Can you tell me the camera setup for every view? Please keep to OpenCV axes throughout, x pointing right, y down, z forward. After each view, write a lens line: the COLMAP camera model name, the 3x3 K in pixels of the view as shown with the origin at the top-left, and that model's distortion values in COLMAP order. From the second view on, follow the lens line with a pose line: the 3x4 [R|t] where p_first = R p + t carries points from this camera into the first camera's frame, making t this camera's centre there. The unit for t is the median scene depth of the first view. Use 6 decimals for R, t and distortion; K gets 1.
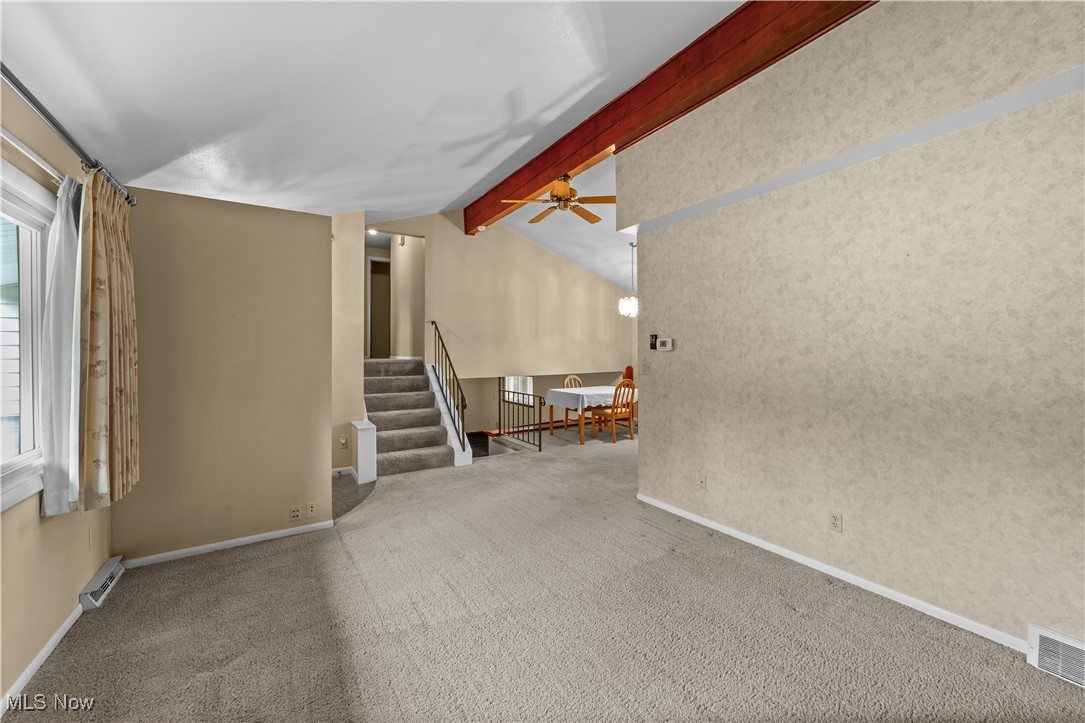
lens RADIAL K [[422.5, 0, 538.7], [0, 422.5, 353.3], [0, 0, 1]] dist [-0.005720, 0.003856]
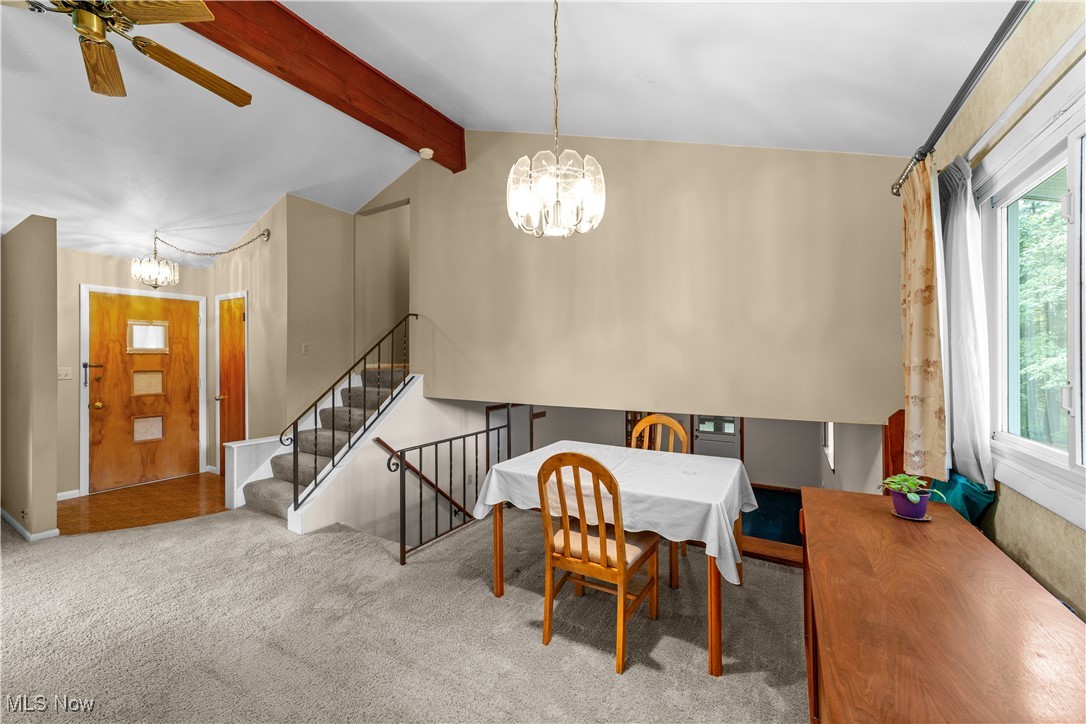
lens RADIAL K [[422.9, 0, 536.9], [0, 422.9, 356.2], [0, 0, 1]] dist [-0.005720, 0.003856]
pose [[0.432593, -0.005655, -0.901571, 0.413925], [-0.011195, 0.999870, -0.011644, 0.000028], [0.901520, 0.015130, 0.432474, 0.758378]]
